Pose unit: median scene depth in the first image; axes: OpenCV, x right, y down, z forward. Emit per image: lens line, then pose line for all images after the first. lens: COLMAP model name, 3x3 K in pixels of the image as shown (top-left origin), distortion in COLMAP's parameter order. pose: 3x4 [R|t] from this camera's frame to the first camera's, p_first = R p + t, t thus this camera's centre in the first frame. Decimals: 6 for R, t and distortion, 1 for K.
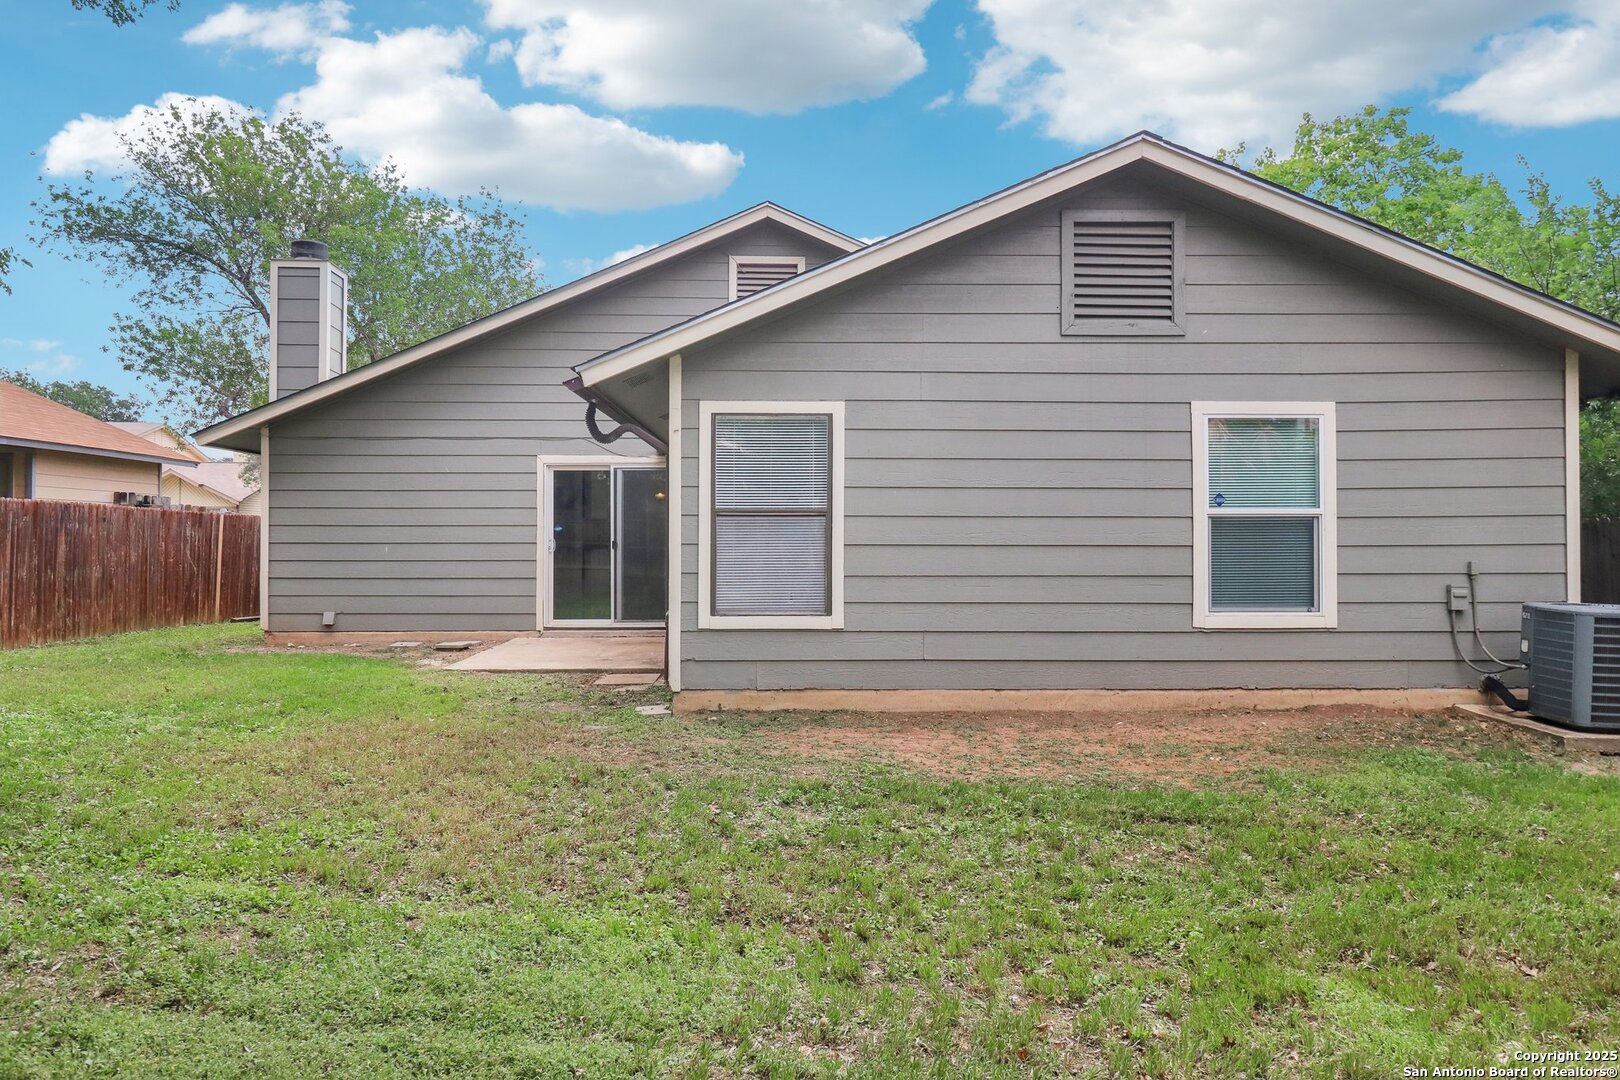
lens RADIAL K [[1143.9, 0, 810.6], [0, 1143.9, 534.6], [0, 0, 1]] dist [-0.001376, 0.007054]
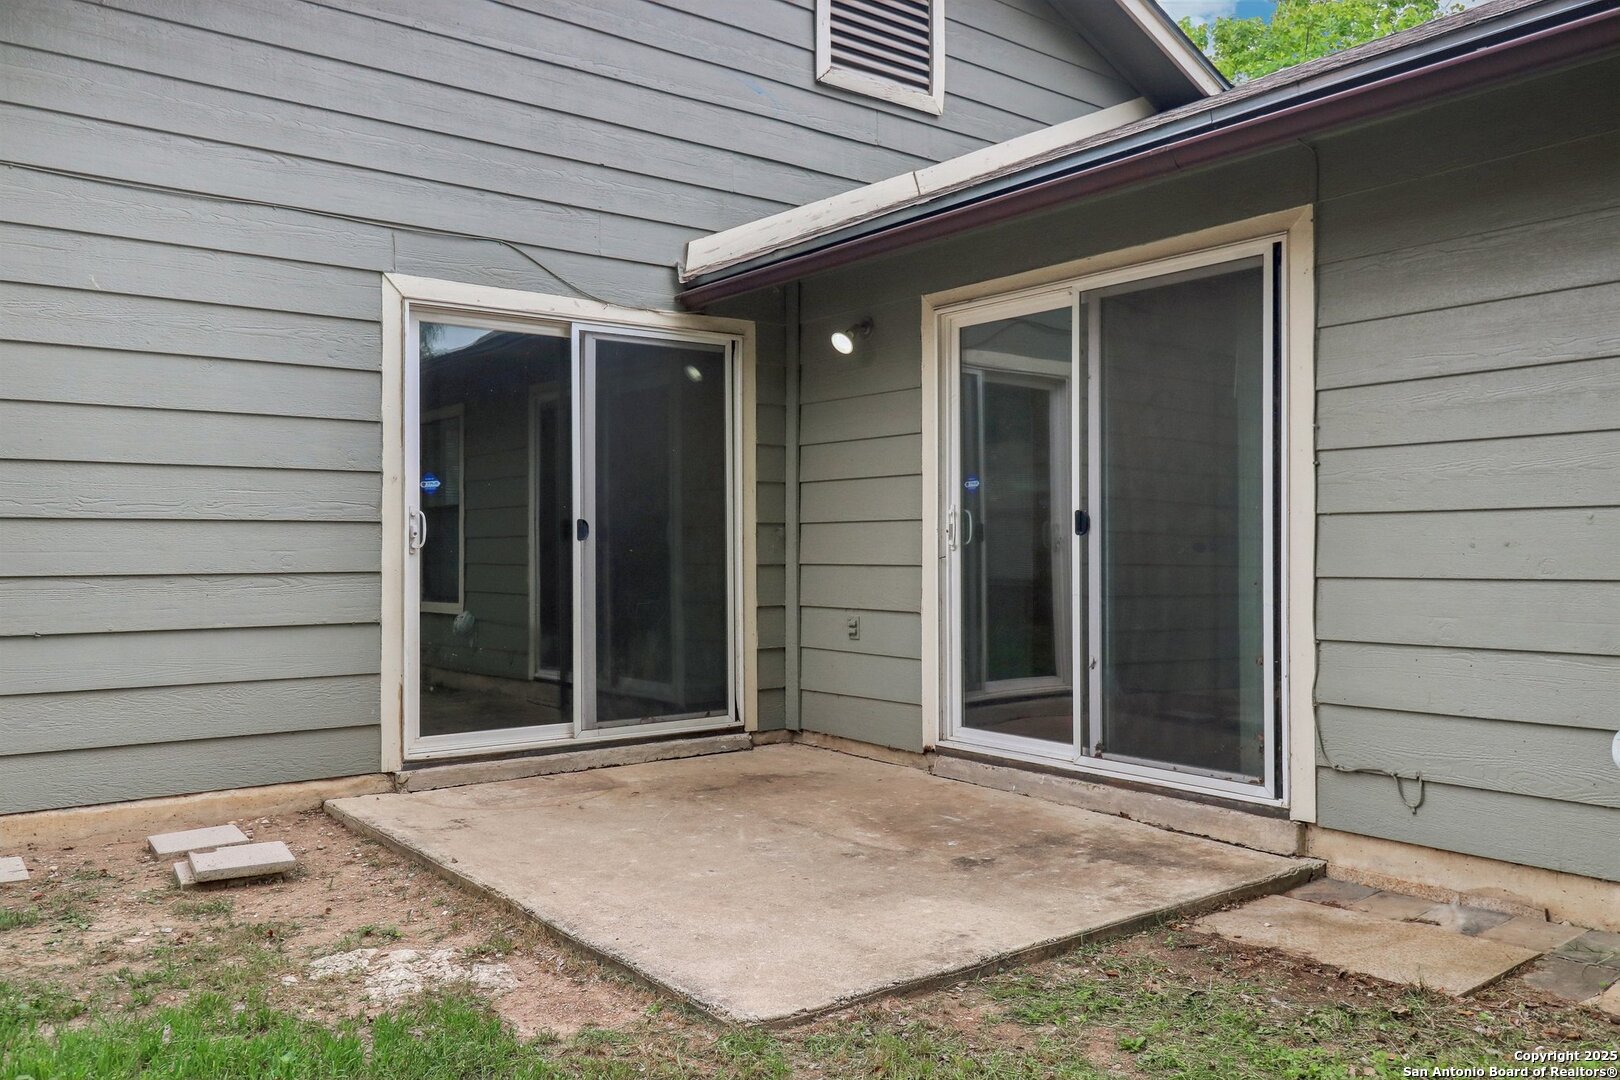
lens RADIAL K [[1276.1, 0, 806.1], [0, 1276.1, 542.7], [0, 0, 1]] dist [0.000079, 0.001069]
pose [[0.806701, 0.000353, 0.590960, -0.594021], [0.000330, 0.999999, -0.001047, 0.022369], [-0.590960, 0.001039, 0.806700, 0.986966]]
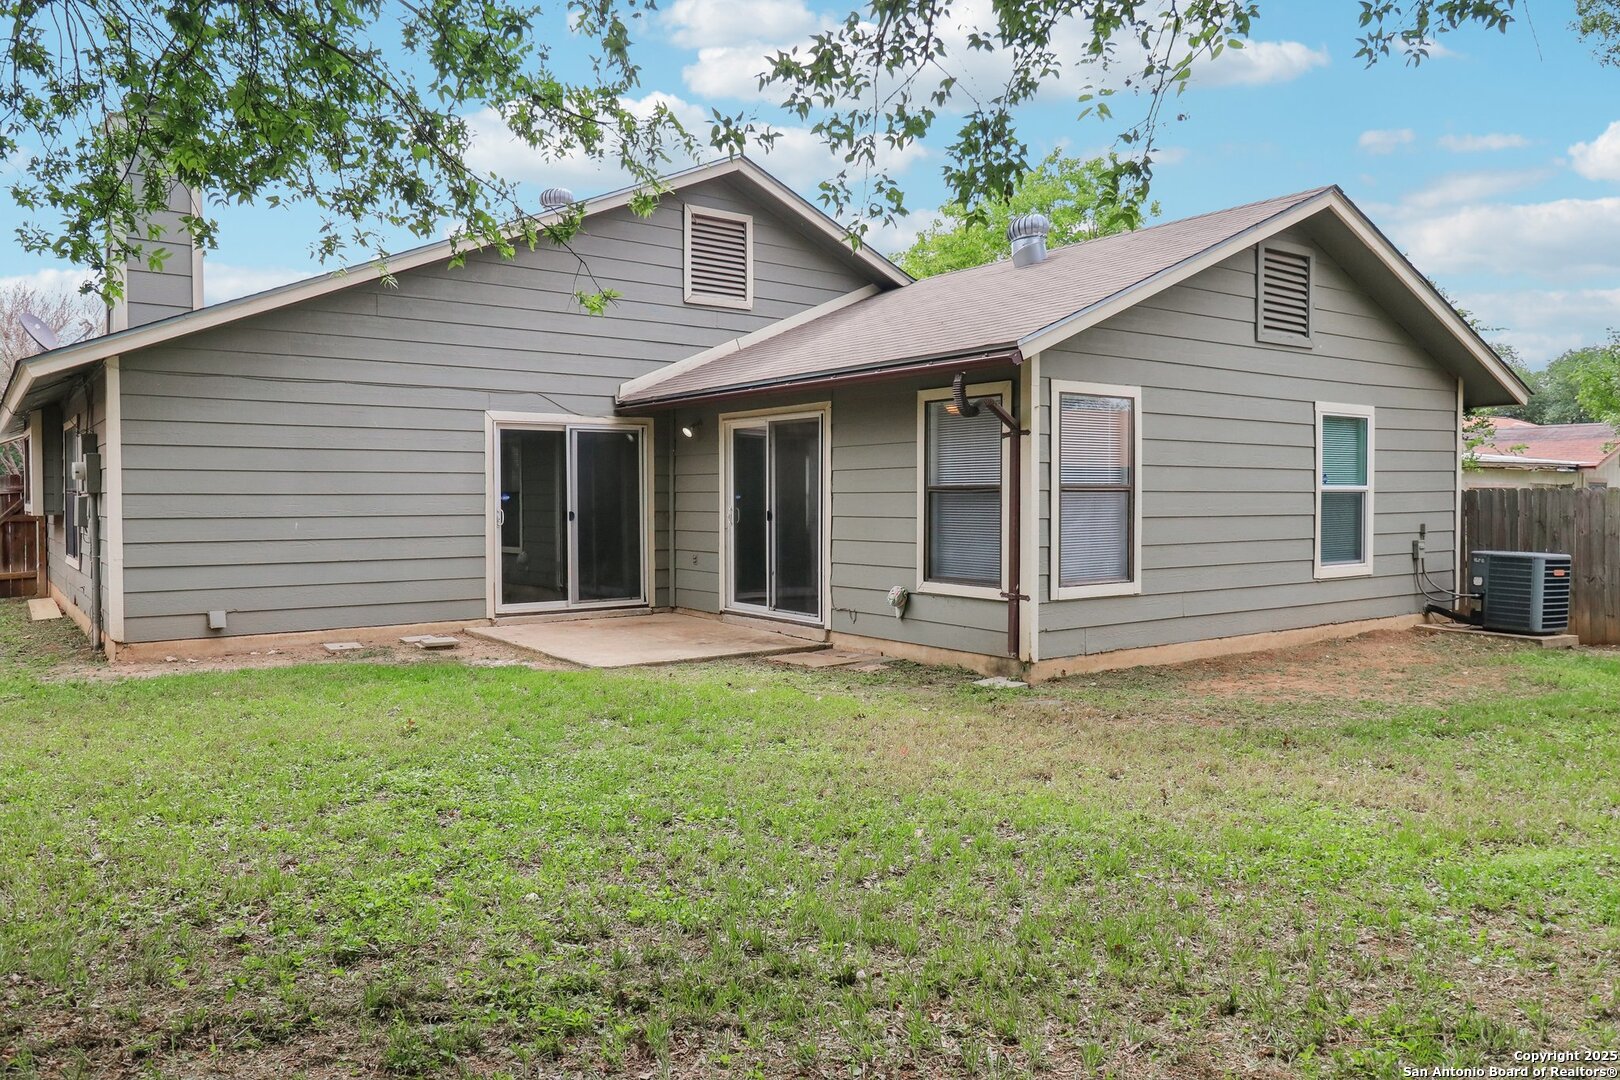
lens RADIAL K [[1143.9, 0, 817.9], [0, 1143.9, 537.5], [0, 0, 1]] dist [-0.001376, 0.007054]
pose [[0.816204, -0.022470, 0.577327, -0.855226], [-0.000343, 0.999224, 0.039376, -0.015229], [-0.577764, -0.032337, 0.815563, 0.277099]]
